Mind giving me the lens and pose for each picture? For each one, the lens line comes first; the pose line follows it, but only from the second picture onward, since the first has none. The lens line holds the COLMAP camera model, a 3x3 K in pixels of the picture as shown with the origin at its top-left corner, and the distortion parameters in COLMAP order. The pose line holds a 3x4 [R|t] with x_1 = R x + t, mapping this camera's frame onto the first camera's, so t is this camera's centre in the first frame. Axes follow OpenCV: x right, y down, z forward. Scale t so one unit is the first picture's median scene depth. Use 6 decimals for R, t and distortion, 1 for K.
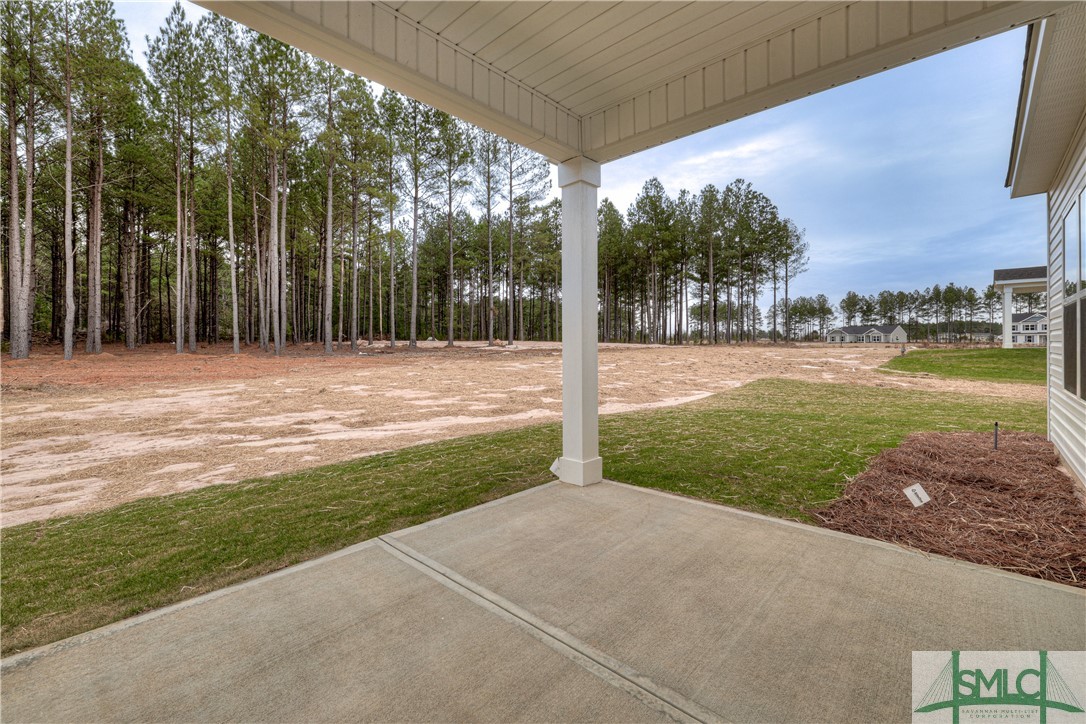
lens RADIAL K [[465.4, 0, 538.6], [0, 465.4, 355.4], [0, 0, 1]] dist [-0.001429, -0.000142]
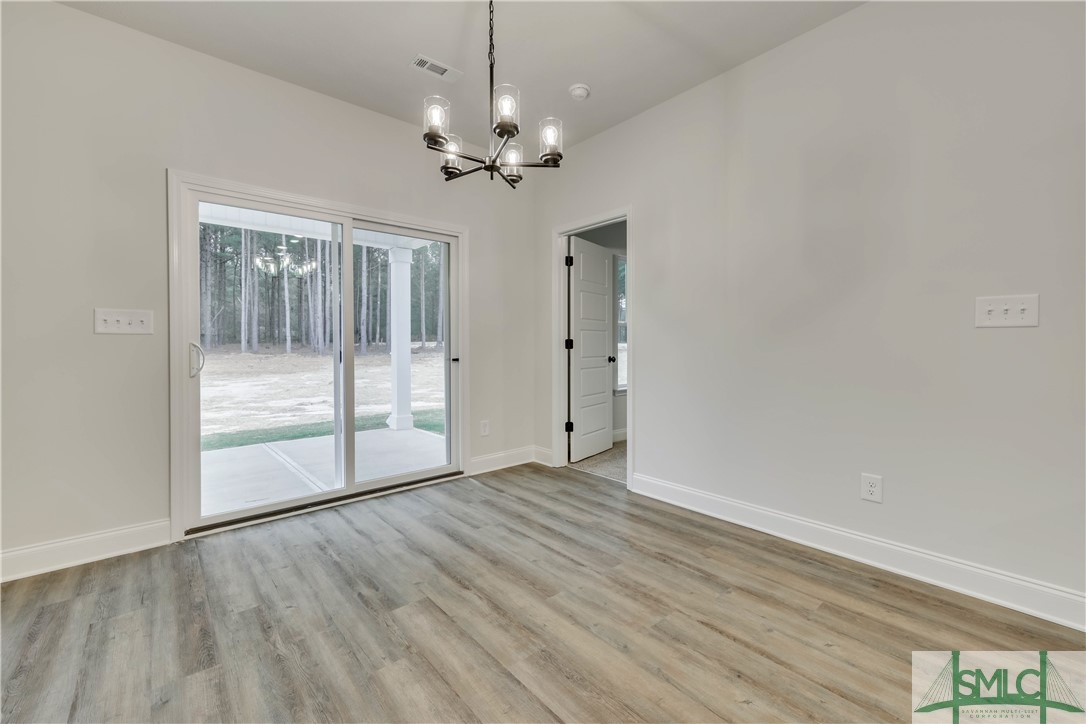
lens RADIAL K [[465.4, 0, 548.0], [0, 465.4, 355.7], [0, 0, 1]] dist [-0.001429, -0.000142]
pose [[0.994867, 0.001659, -0.101181, 0.223247], [-0.001462, 0.999997, 0.002018, -0.002809], [0.101184, -0.001860, 0.994866, -0.190180]]
